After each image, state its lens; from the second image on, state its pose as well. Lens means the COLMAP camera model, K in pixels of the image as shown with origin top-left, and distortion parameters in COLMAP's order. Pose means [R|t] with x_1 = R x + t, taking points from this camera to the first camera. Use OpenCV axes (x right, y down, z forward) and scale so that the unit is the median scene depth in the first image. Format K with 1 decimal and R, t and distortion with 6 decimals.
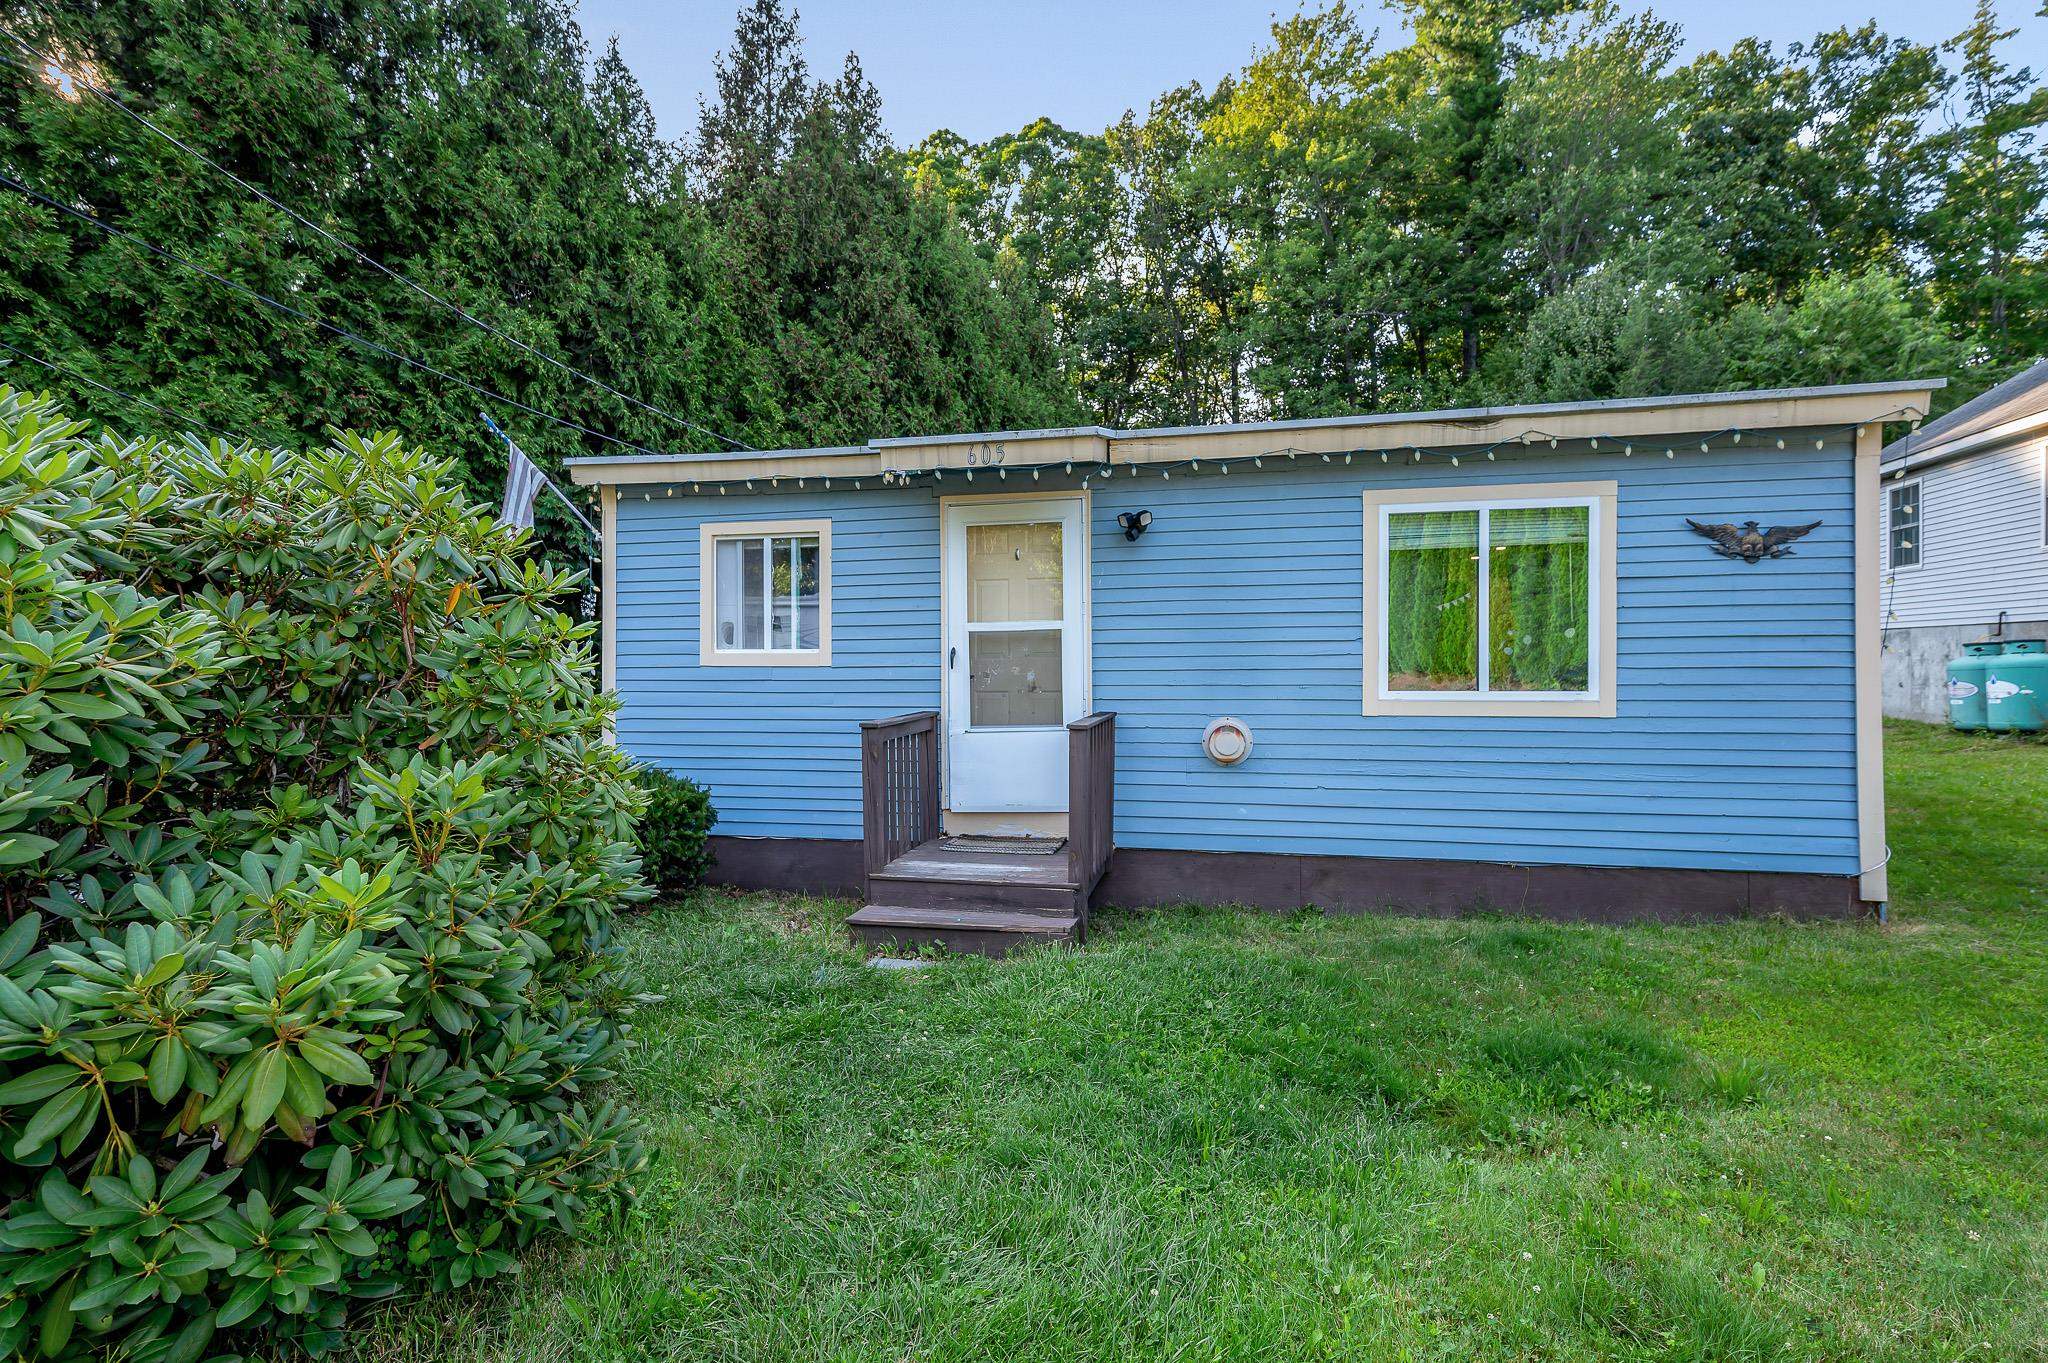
lens RADIAL K [[994.7, 0, 1027.9], [0, 994.7, 682.4], [0, 0, 1]] dist [0.000278, 0.000005]
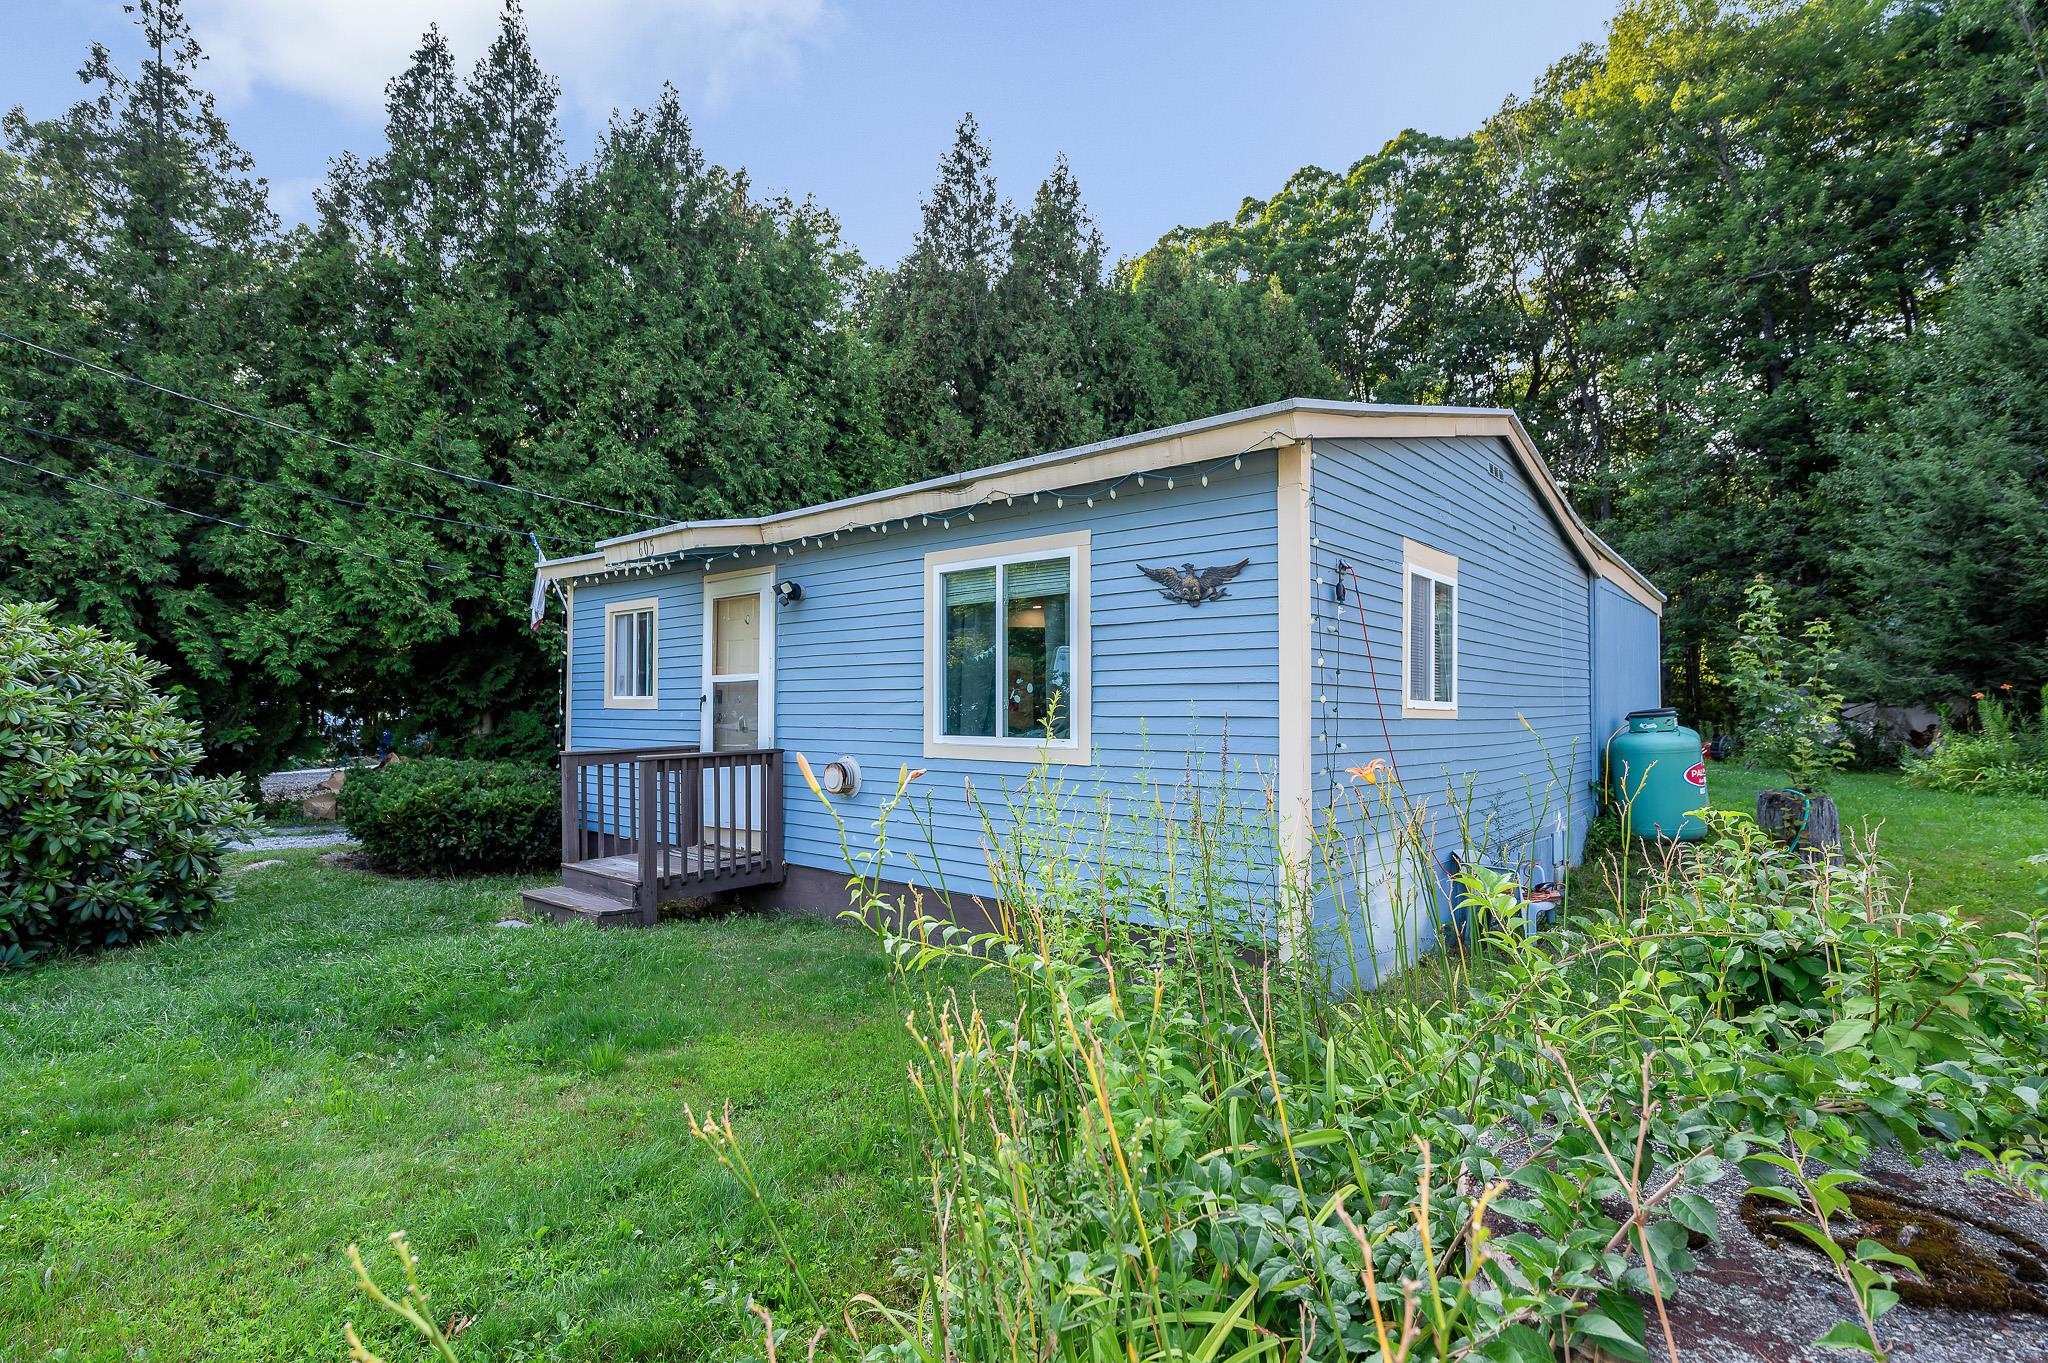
lens RADIAL K [[994.7, 0, 1031.7], [0, 994.7, 684.9], [0, 0, 1]] dist [0.000278, 0.000005]
pose [[0.883141, -0.005345, -0.469078, 0.968033], [-0.011875, 0.999360, -0.033745, -0.011340], [0.468958, 0.035372, 0.882512, 0.089892]]
